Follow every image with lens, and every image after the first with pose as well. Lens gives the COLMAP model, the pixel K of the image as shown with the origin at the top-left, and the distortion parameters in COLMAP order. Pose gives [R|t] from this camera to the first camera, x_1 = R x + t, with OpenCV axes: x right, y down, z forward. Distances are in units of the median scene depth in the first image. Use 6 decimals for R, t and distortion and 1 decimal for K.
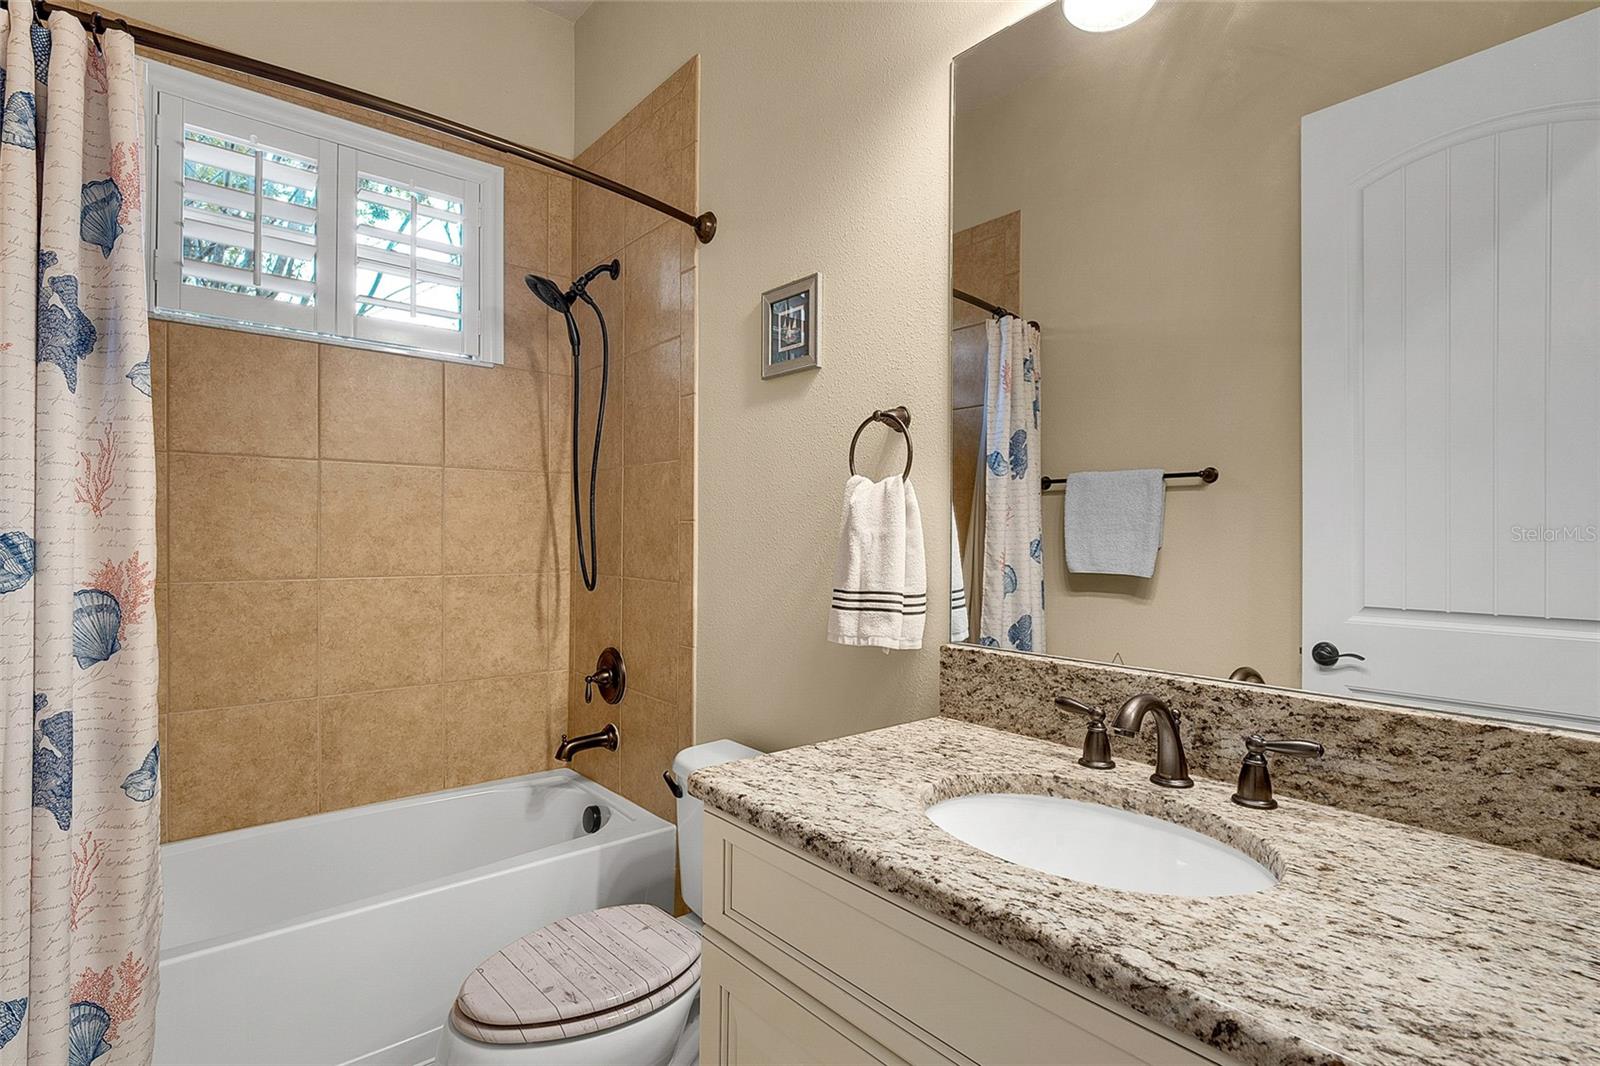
lens RADIAL K [[760.9, 0, 808.3], [0, 760.9, 543.3], [0, 0, 1]] dist [-0.011607, 0.000956]
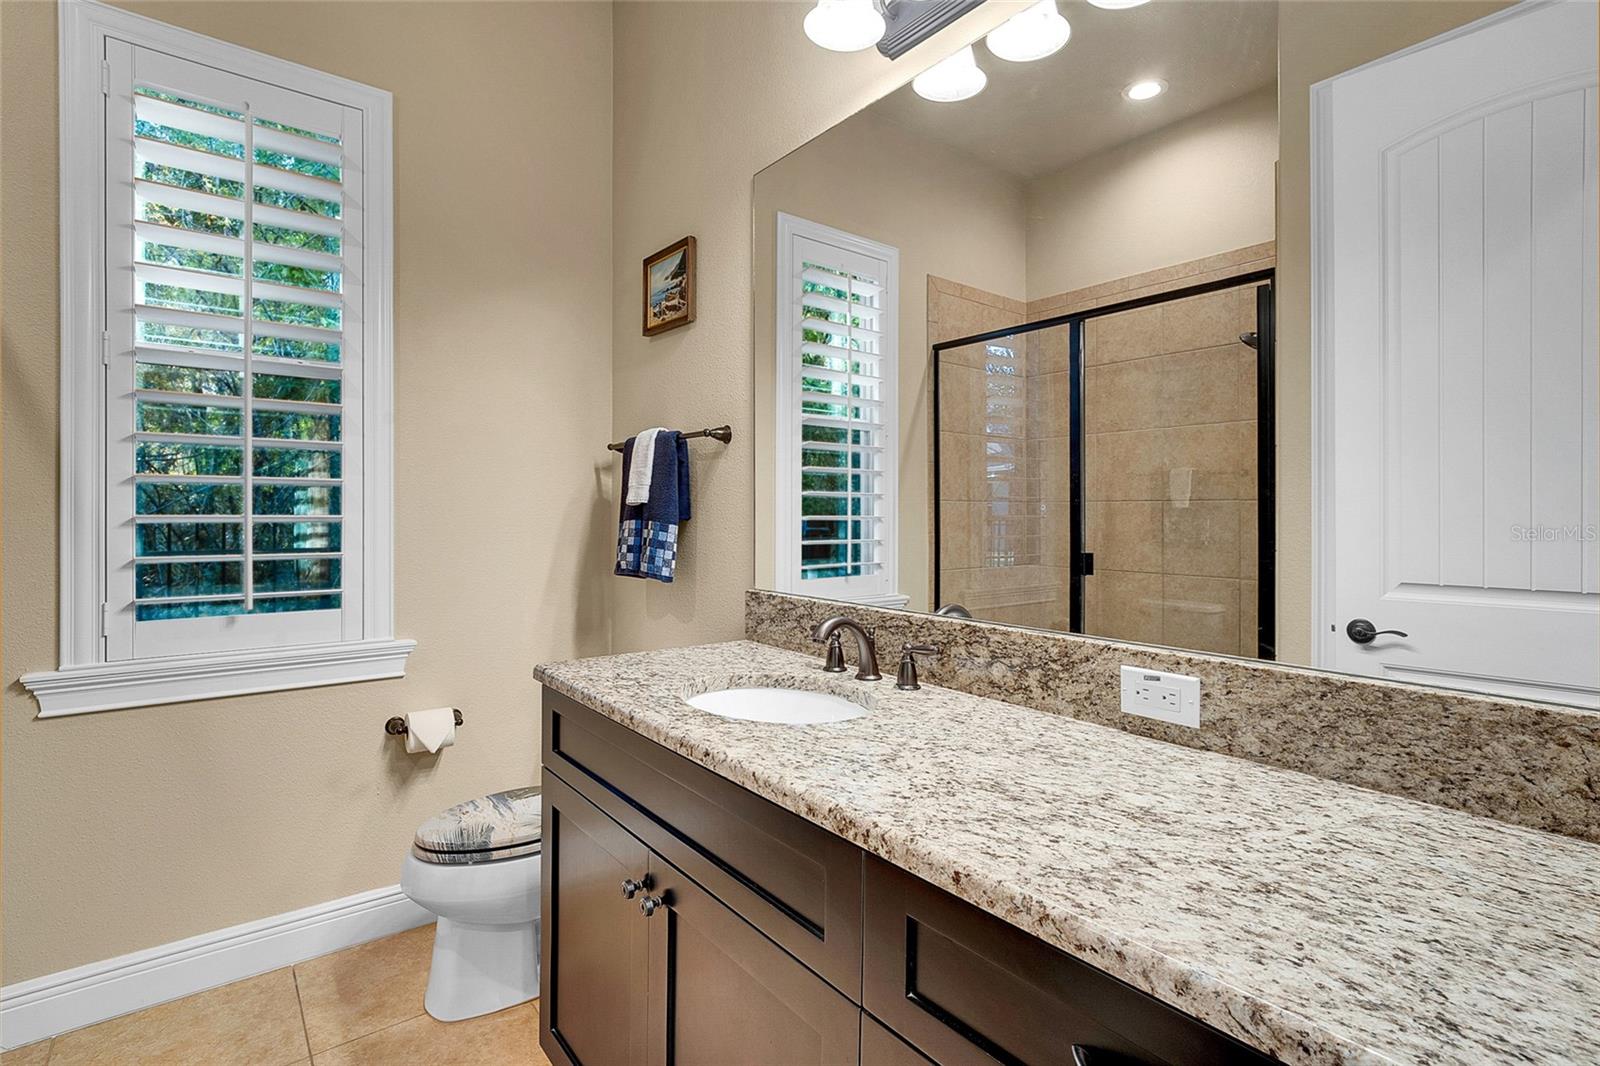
lens RADIAL K [[760.9, 0, 791.7], [0, 760.9, 525.1], [0, 0, 1]] dist [-0.011607, 0.000956]
pose [[0.998975, -0.008985, -0.044372, 0.362171], [0.009152, 0.999952, 0.003557, 0.001535], [0.044338, -0.003959, 0.999009, -0.487184]]
